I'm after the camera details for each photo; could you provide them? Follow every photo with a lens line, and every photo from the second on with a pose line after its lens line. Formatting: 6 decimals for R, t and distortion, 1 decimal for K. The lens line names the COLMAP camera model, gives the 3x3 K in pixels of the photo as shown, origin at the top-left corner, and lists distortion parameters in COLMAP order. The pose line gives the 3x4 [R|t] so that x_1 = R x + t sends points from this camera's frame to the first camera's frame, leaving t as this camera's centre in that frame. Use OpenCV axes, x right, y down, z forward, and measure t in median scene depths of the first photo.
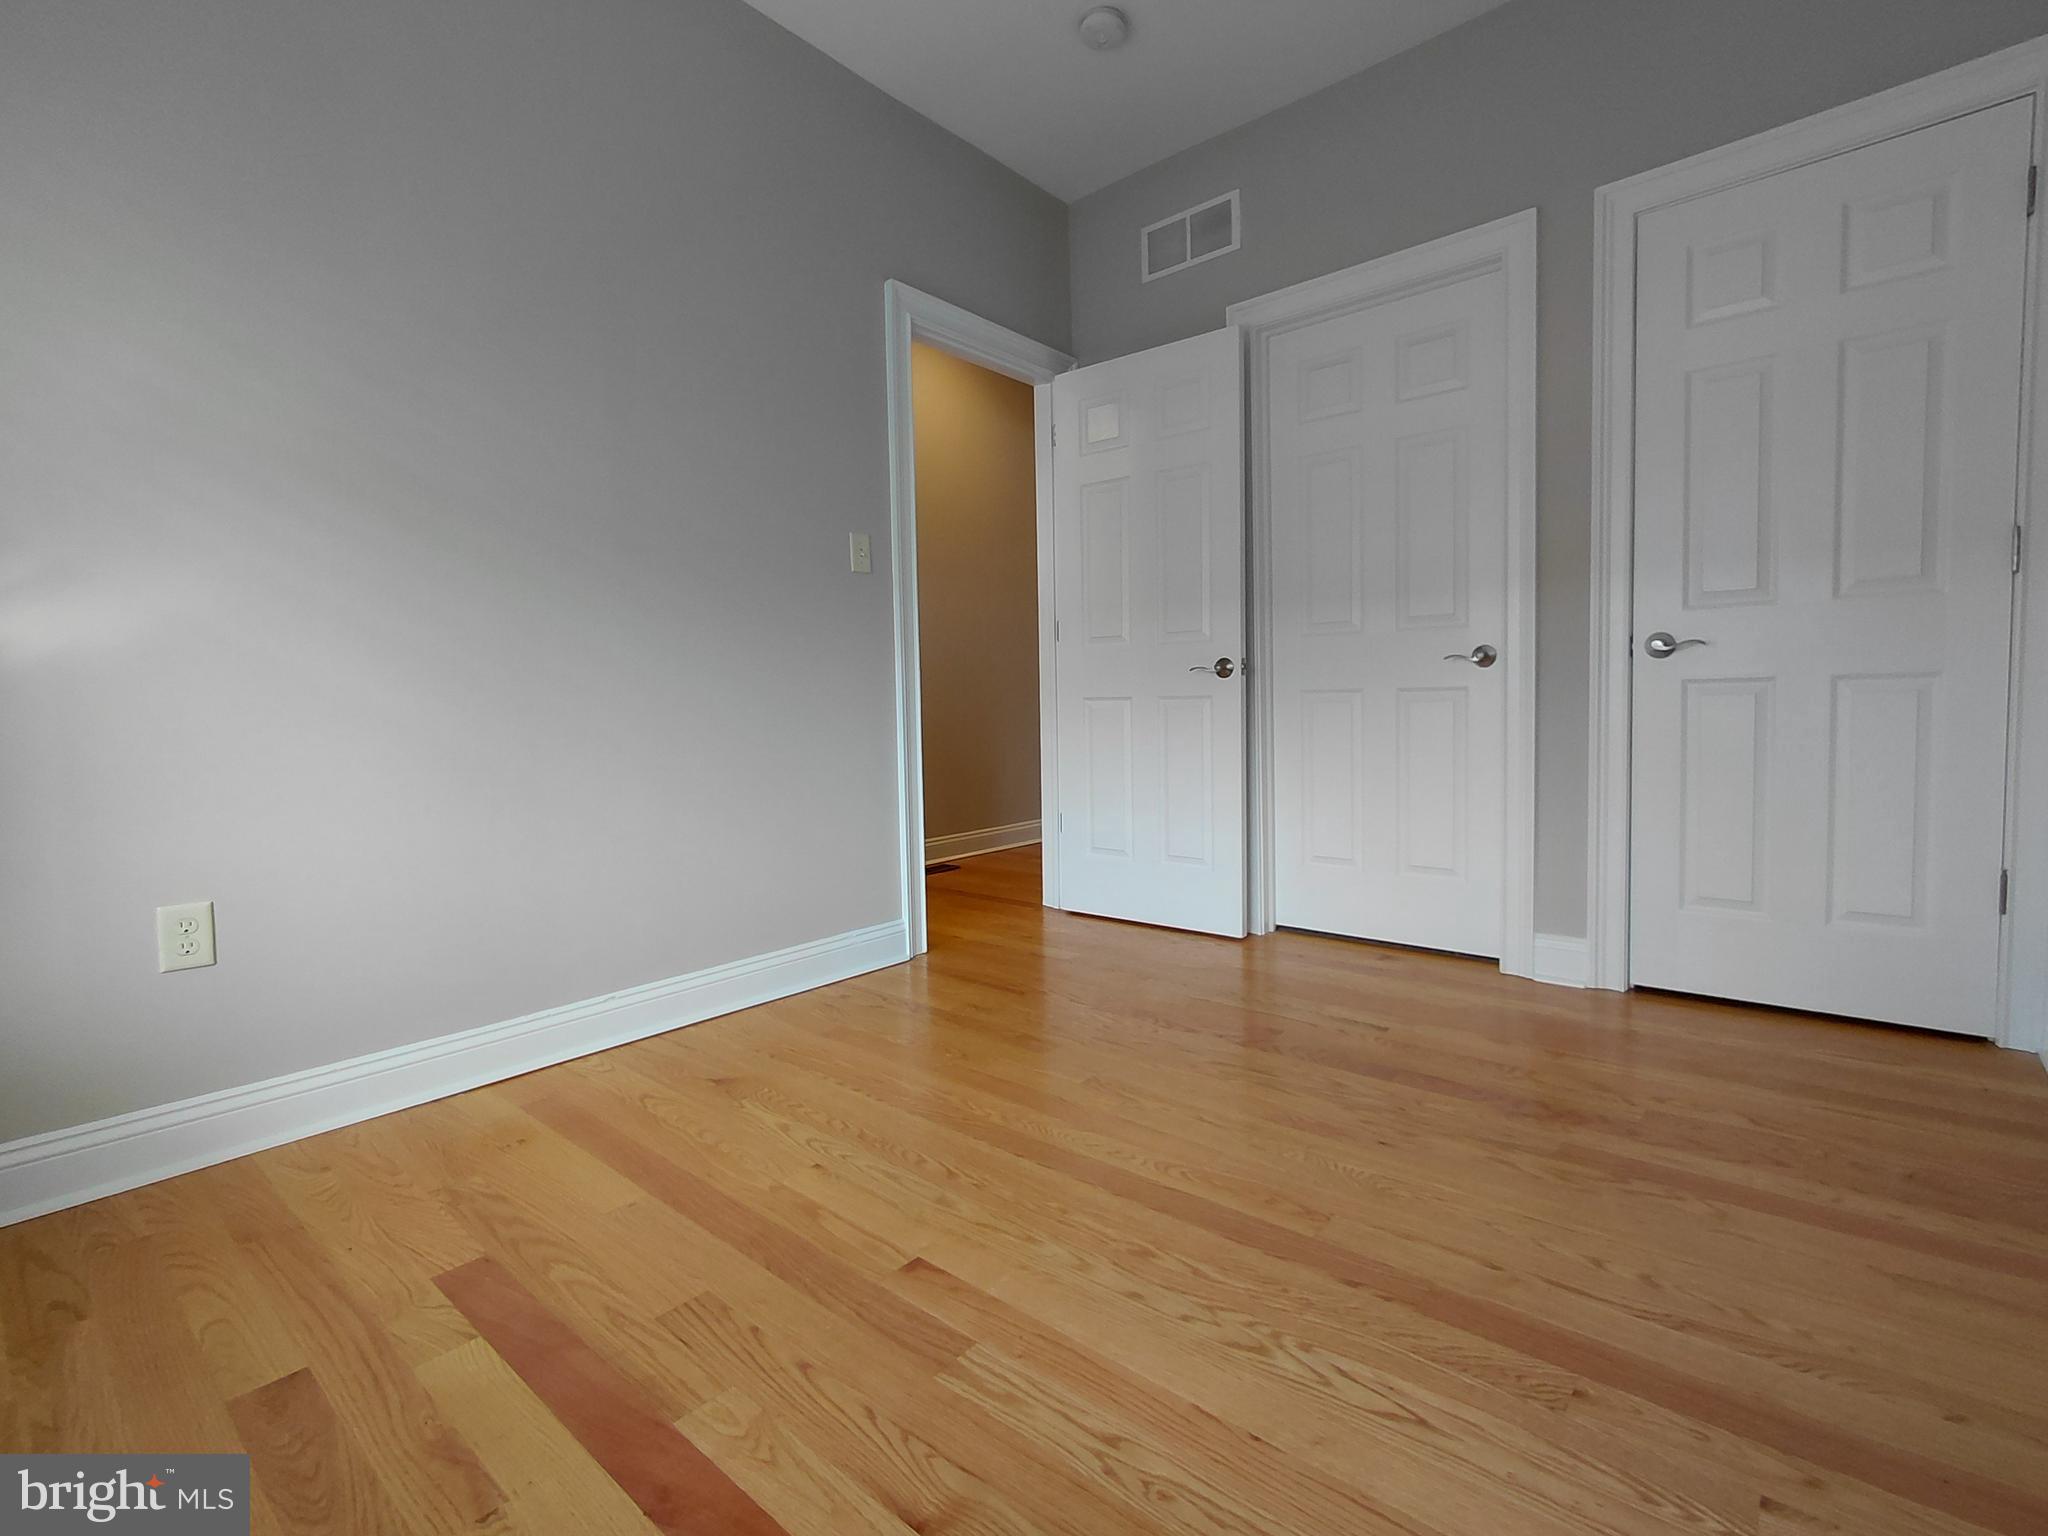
lens RADIAL K [[956.7, 0, 1027.5], [0, 956.7, 760.0], [0, 0, 1]] dist [0.000417, 0.006700]
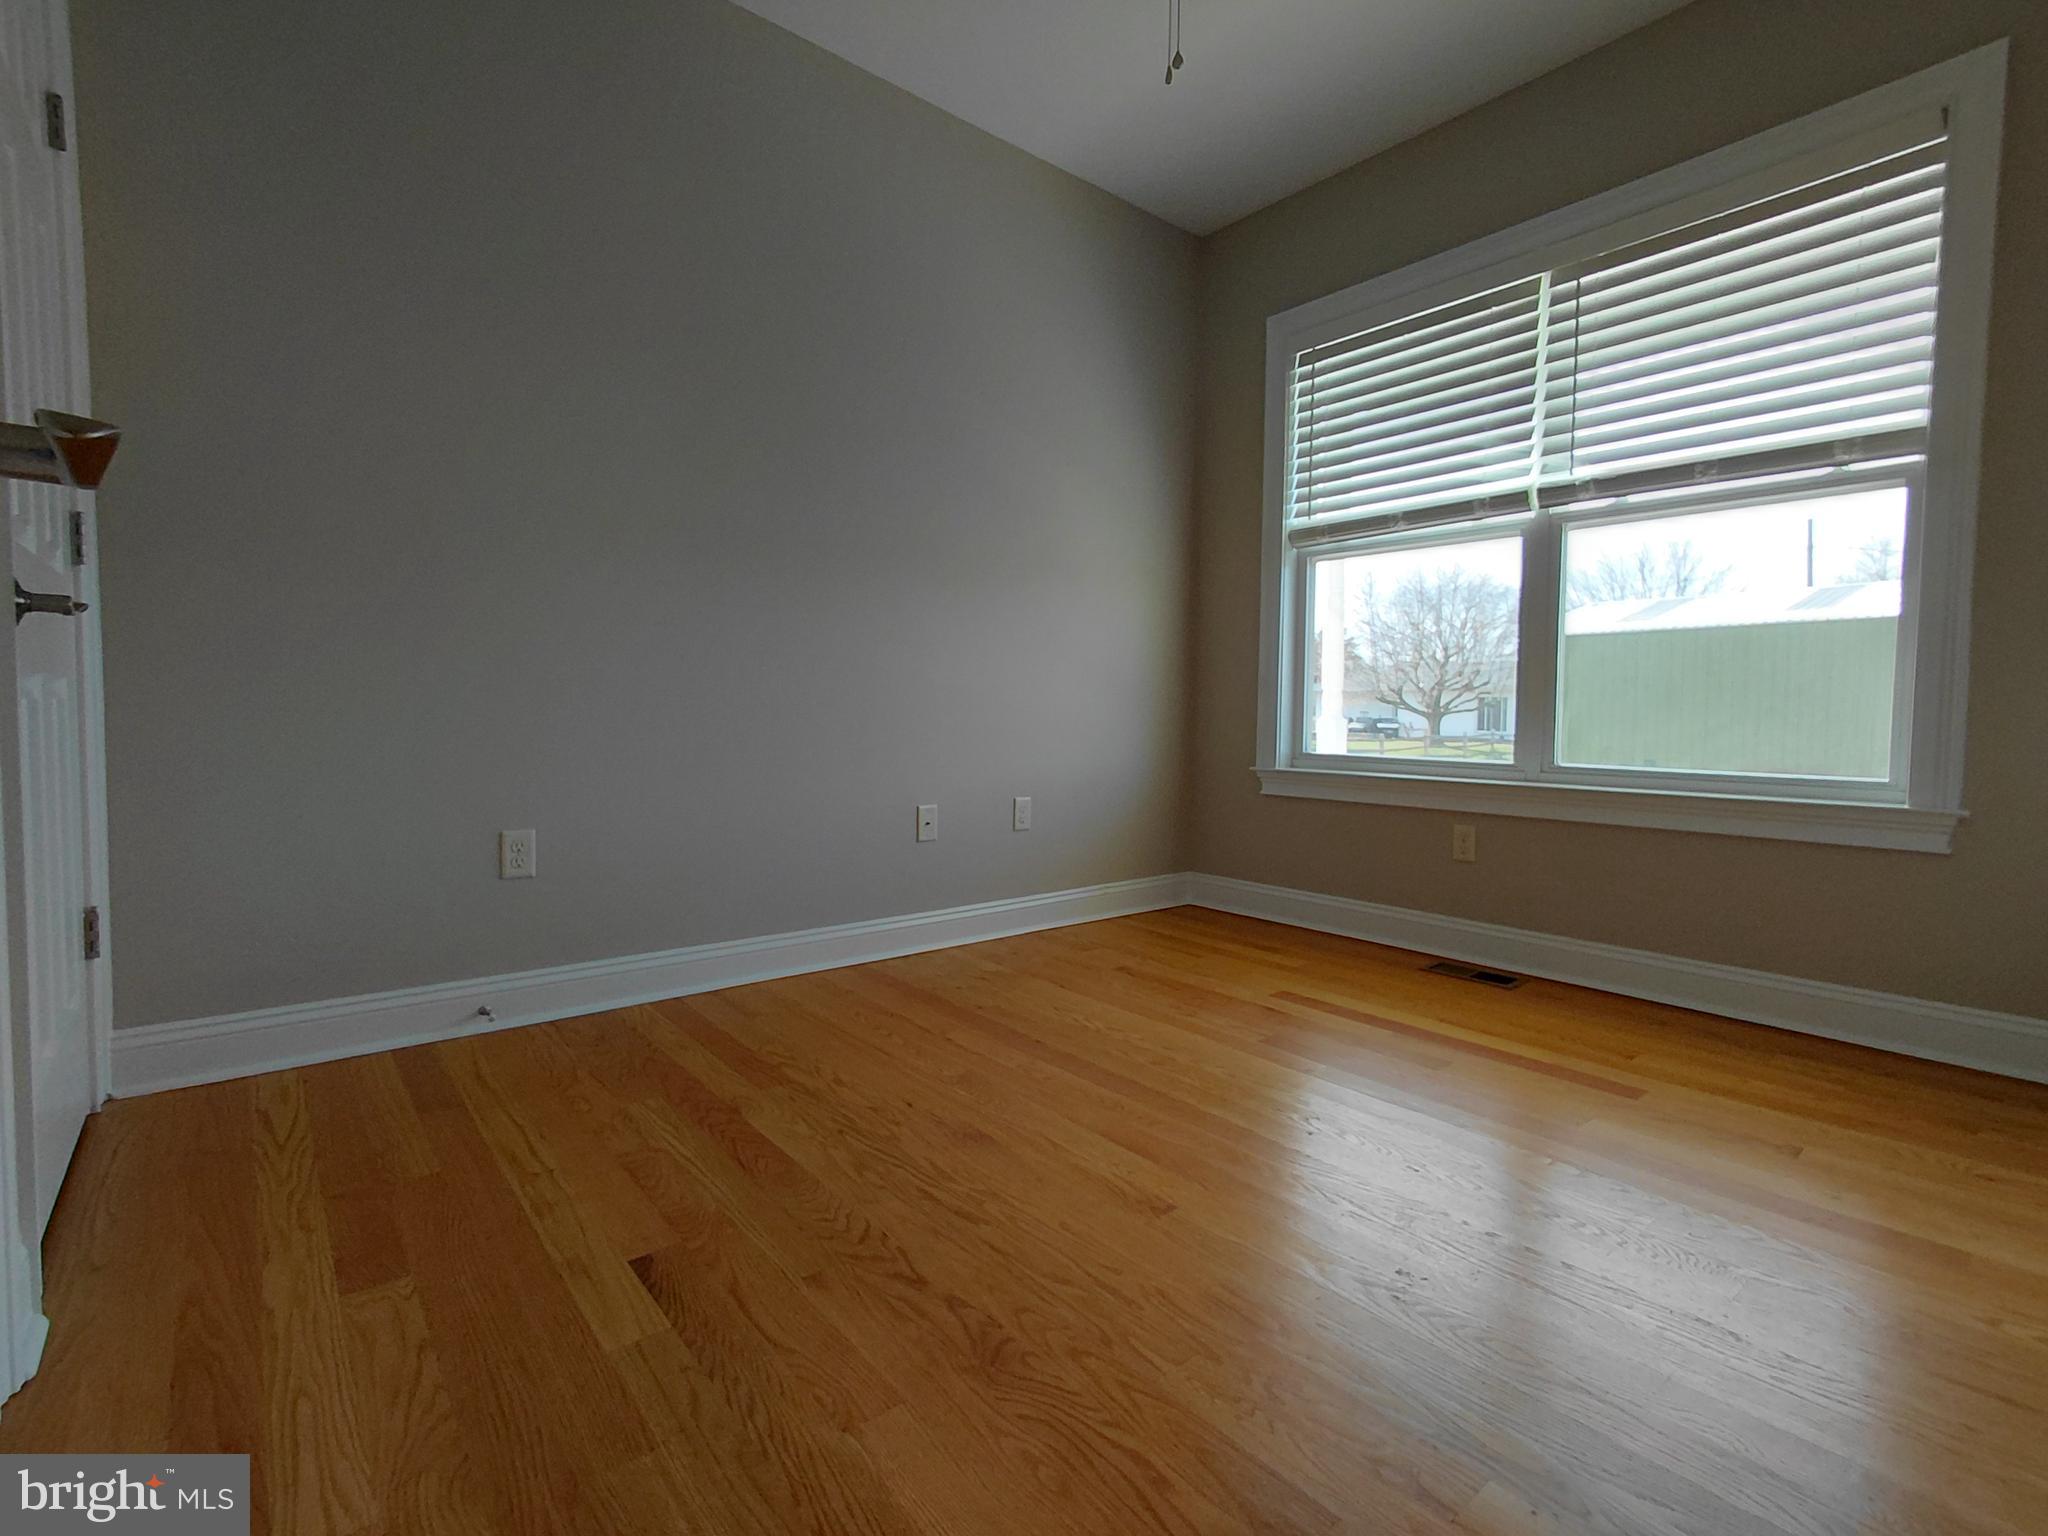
lens RADIAL K [[956.7, 0, 1027.5], [0, 956.7, 760.0], [0, 0, 1]] dist [0.000417, 0.006700]
pose [[-0.986418, 0.000523, 0.164256, 0.062078], [0.017230, 0.994807, 0.100307, -0.109307], [-0.163350, 0.101775, -0.981304, 2.183412]]
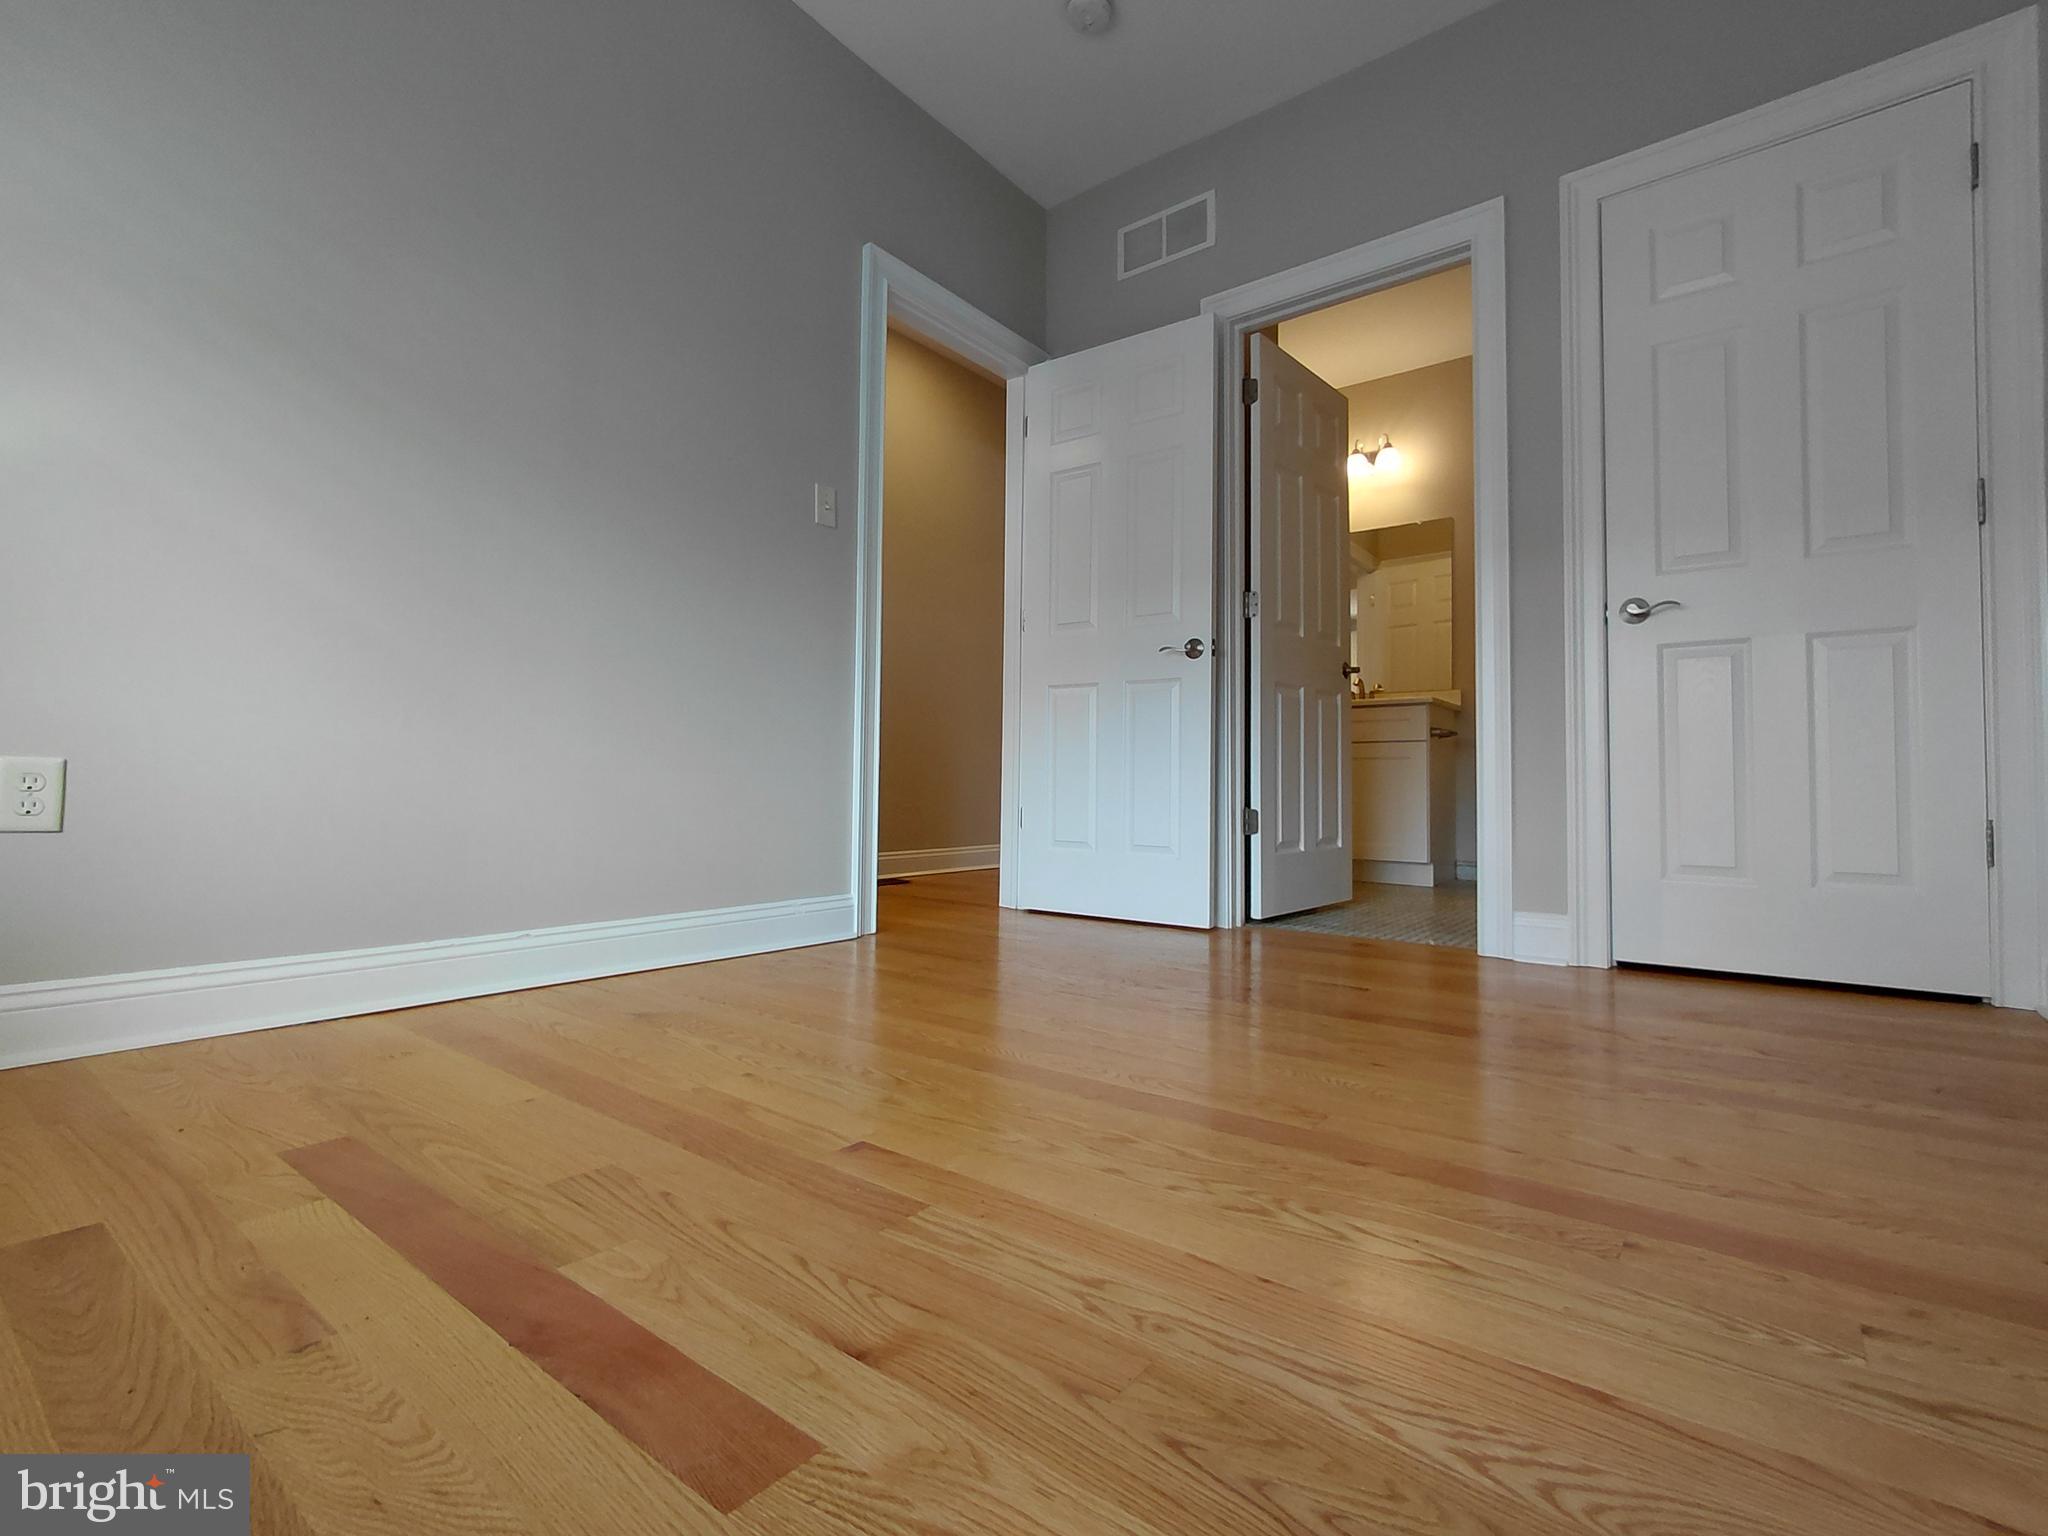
lens RADIAL K [[955.0, 0, 1024.0], [0, 955.0, 768.0], [0, 0, 1]] dist [-0.001574, 0.007969]
pose [[0.998324, 0.034097, 0.046768, -0.017860], [-0.029630, 0.995217, -0.093088, 0.228248], [-0.049719, 0.091546, 0.994559, 0.091406]]
